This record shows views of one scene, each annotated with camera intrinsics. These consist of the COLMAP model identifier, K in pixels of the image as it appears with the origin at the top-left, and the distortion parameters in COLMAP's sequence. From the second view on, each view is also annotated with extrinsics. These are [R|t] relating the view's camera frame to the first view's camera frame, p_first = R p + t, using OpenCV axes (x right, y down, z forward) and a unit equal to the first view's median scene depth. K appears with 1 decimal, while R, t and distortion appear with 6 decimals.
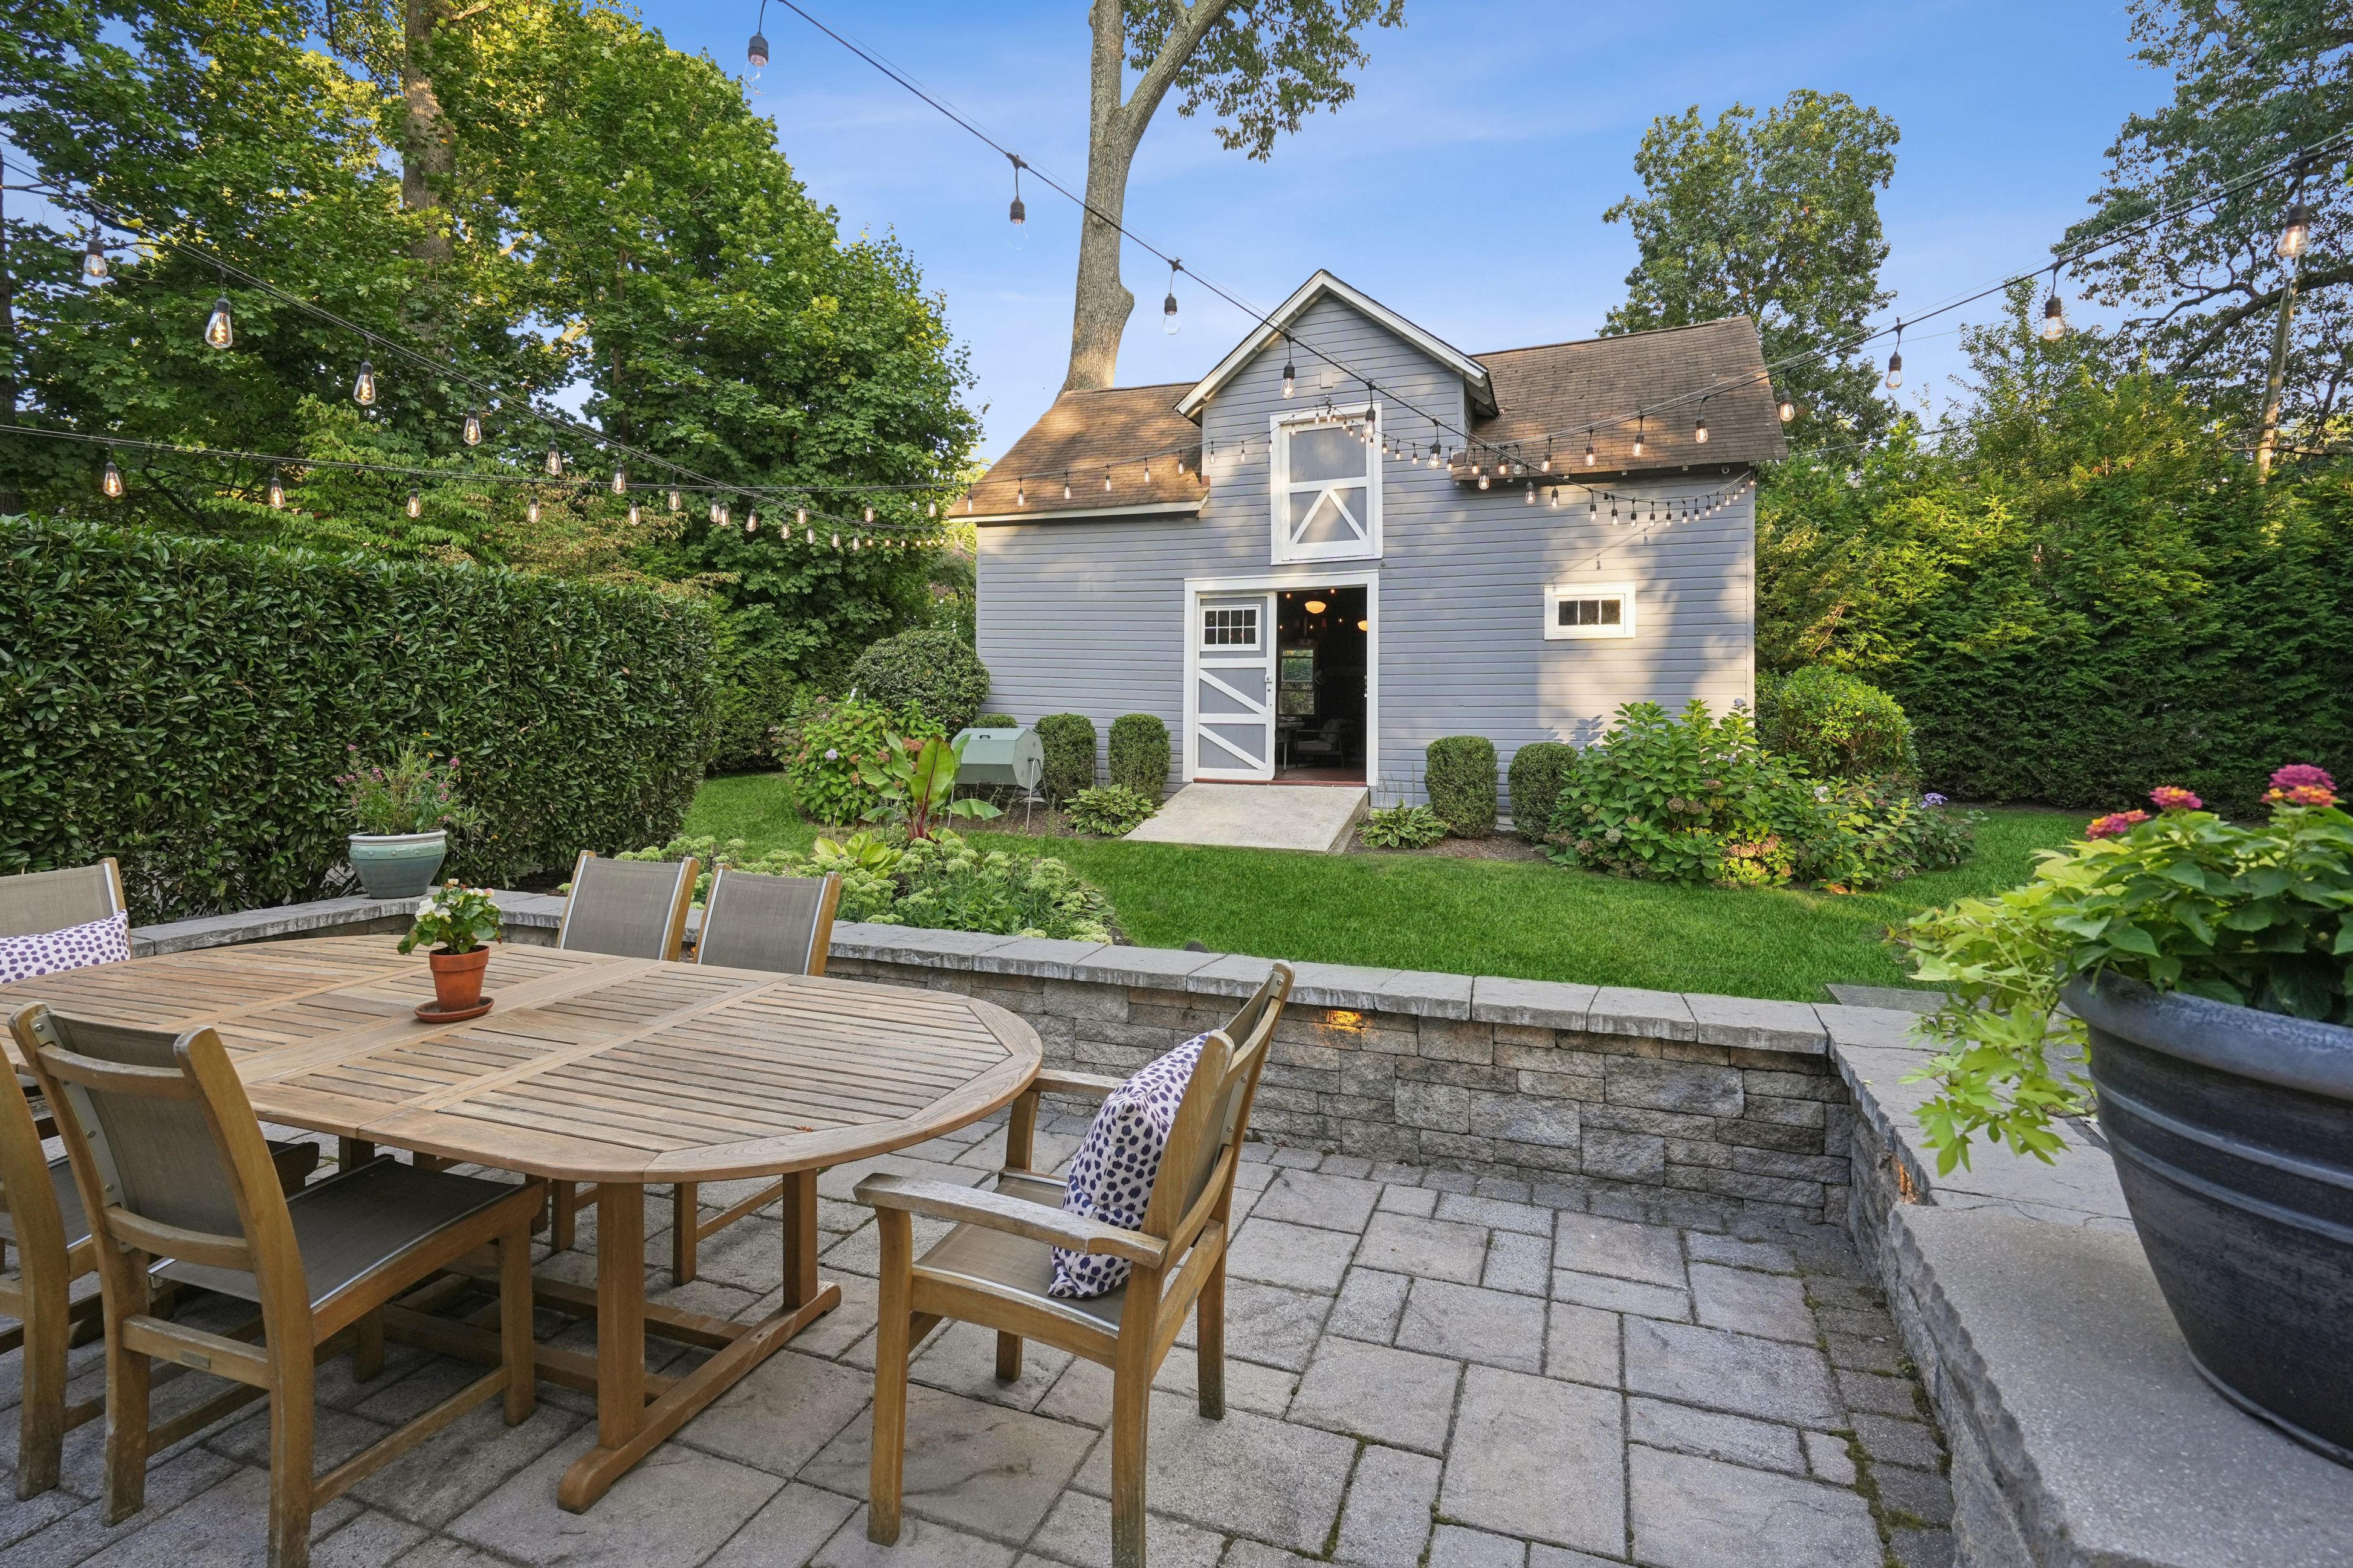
lens RADIAL K [[1161.0, 0, 1176.2], [0, 1161.0, 689.4], [0, 0, 1]] dist [-0.046566, 0.000517]
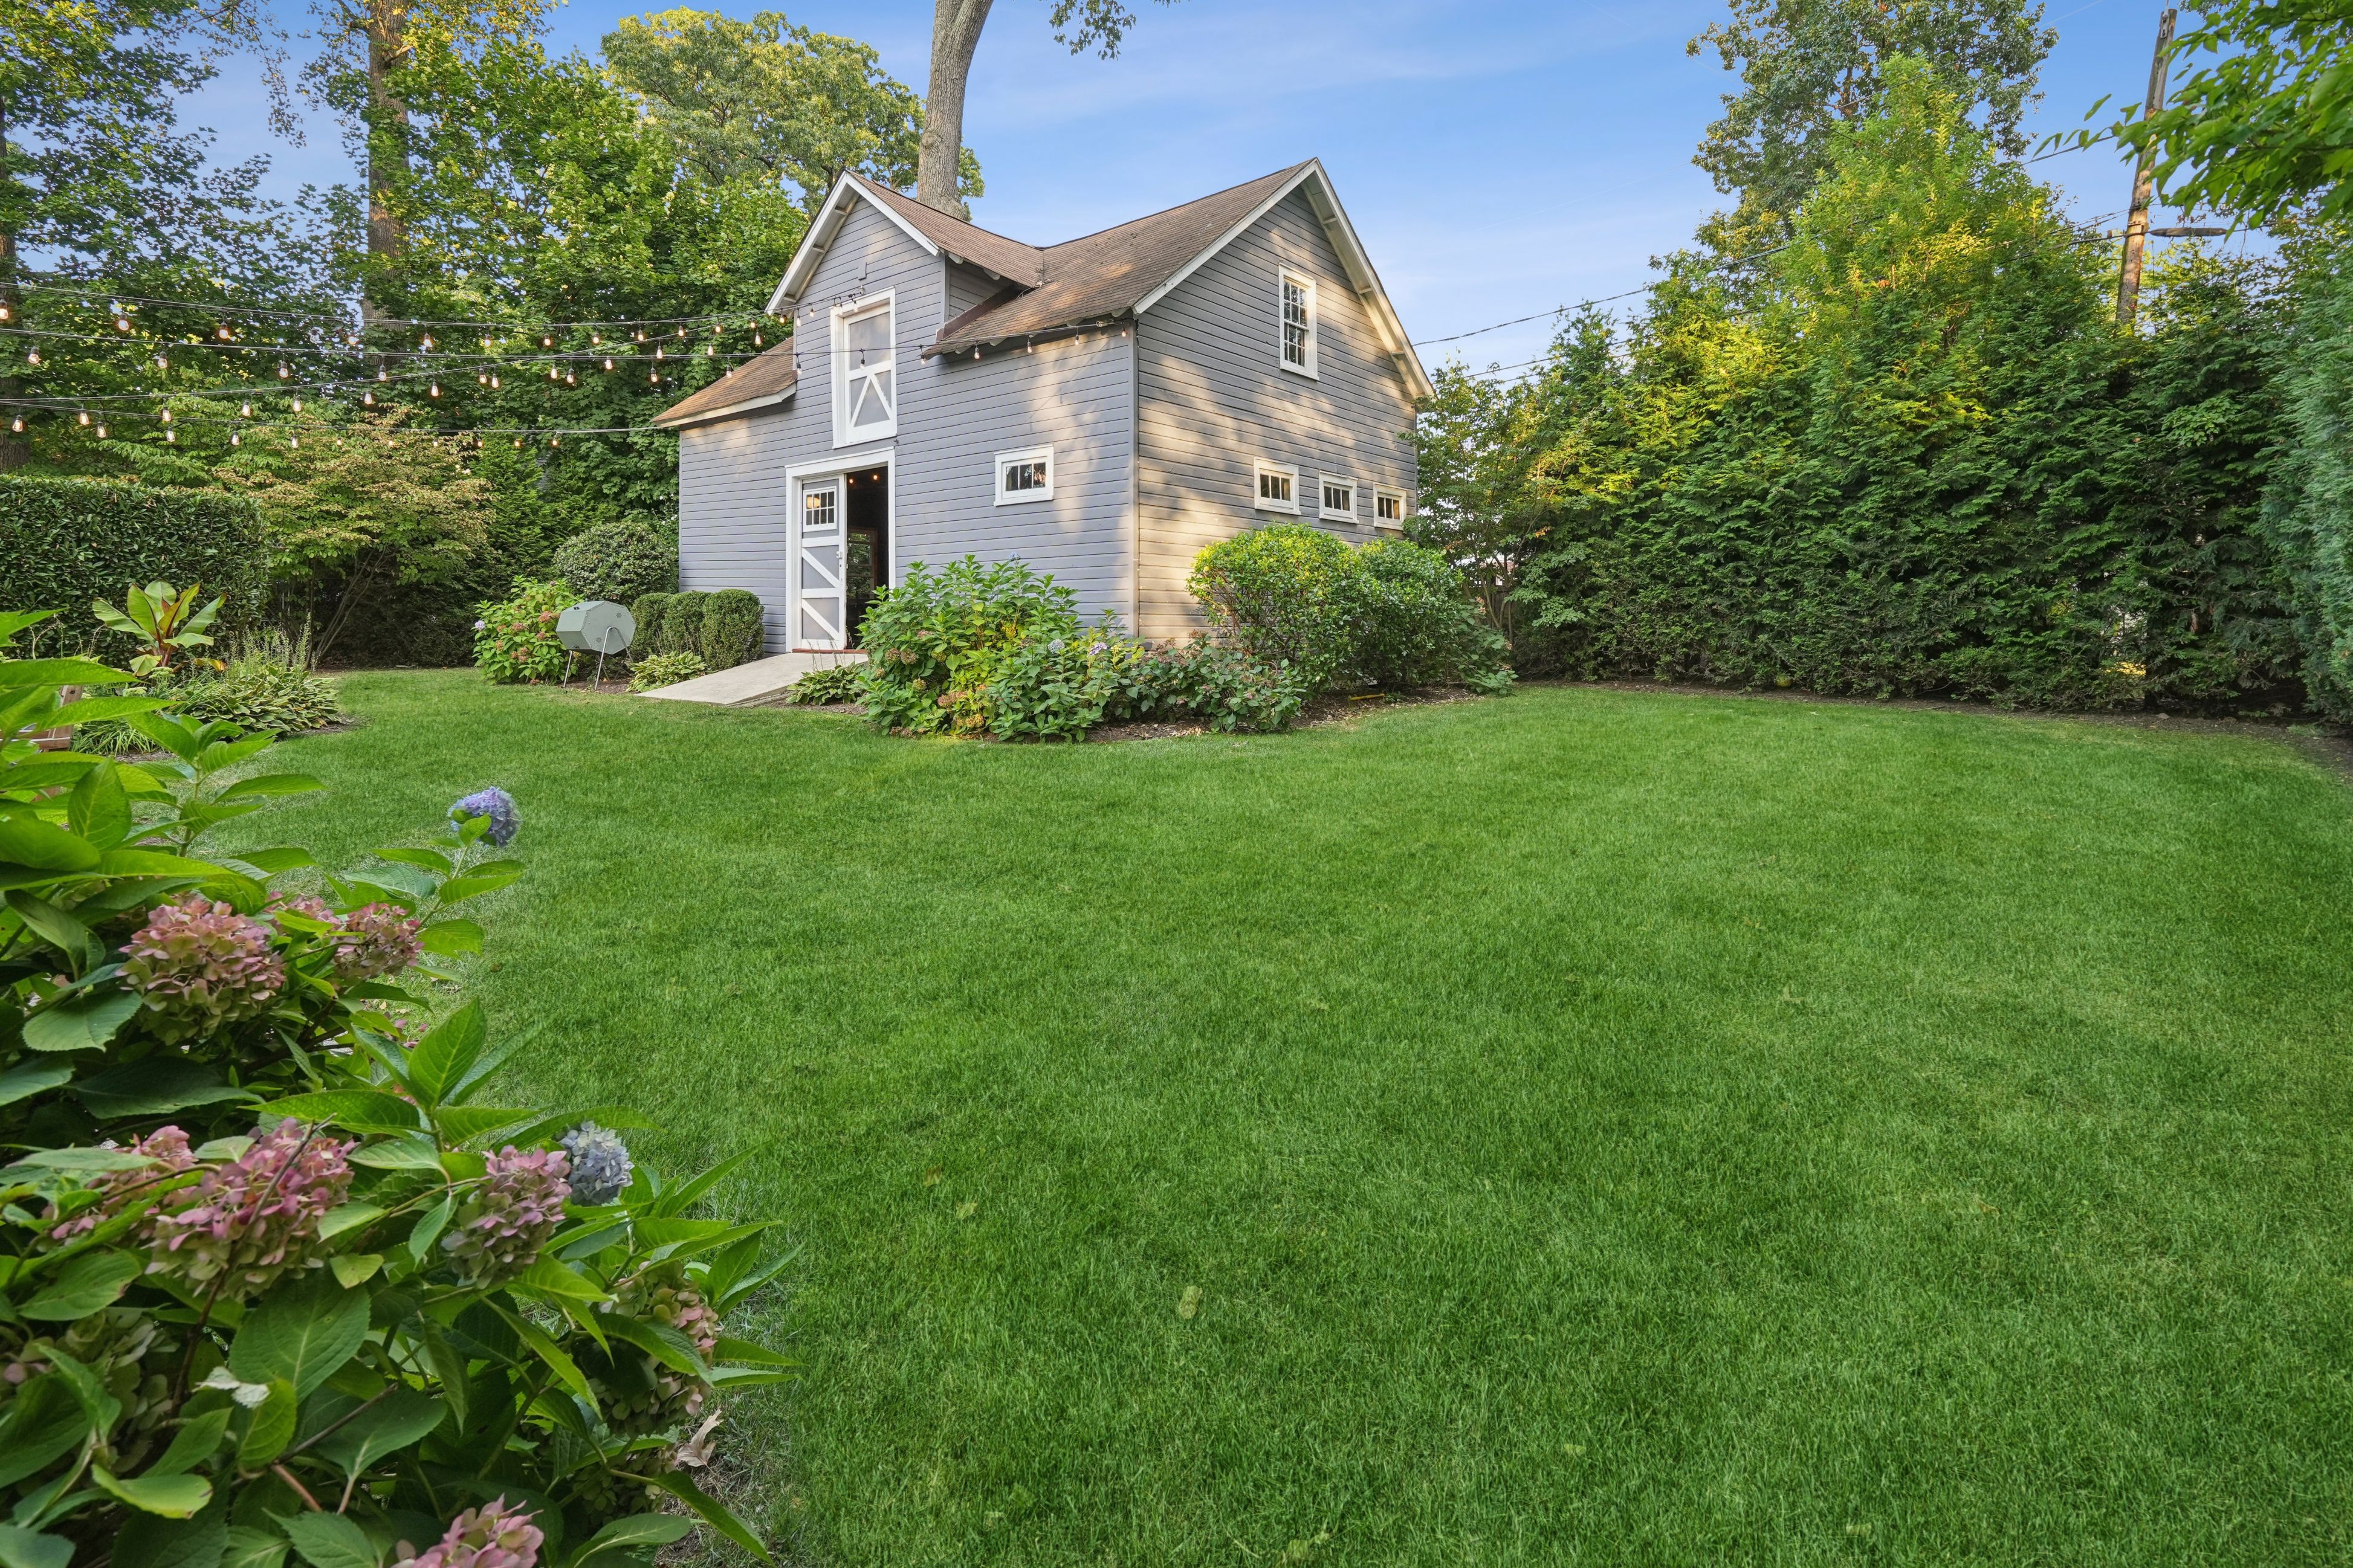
lens RADIAL K [[1161.0, 0, 1176.2], [0, 1161.0, 689.4], [0, 0, 1]] dist [-0.046566, 0.000517]
pose [[0.954689, 0.010459, -0.297421, 0.690012], [0.010928, 0.997476, 0.070156, 0.043041], [0.297404, -0.070227, 0.952165, 0.057702]]
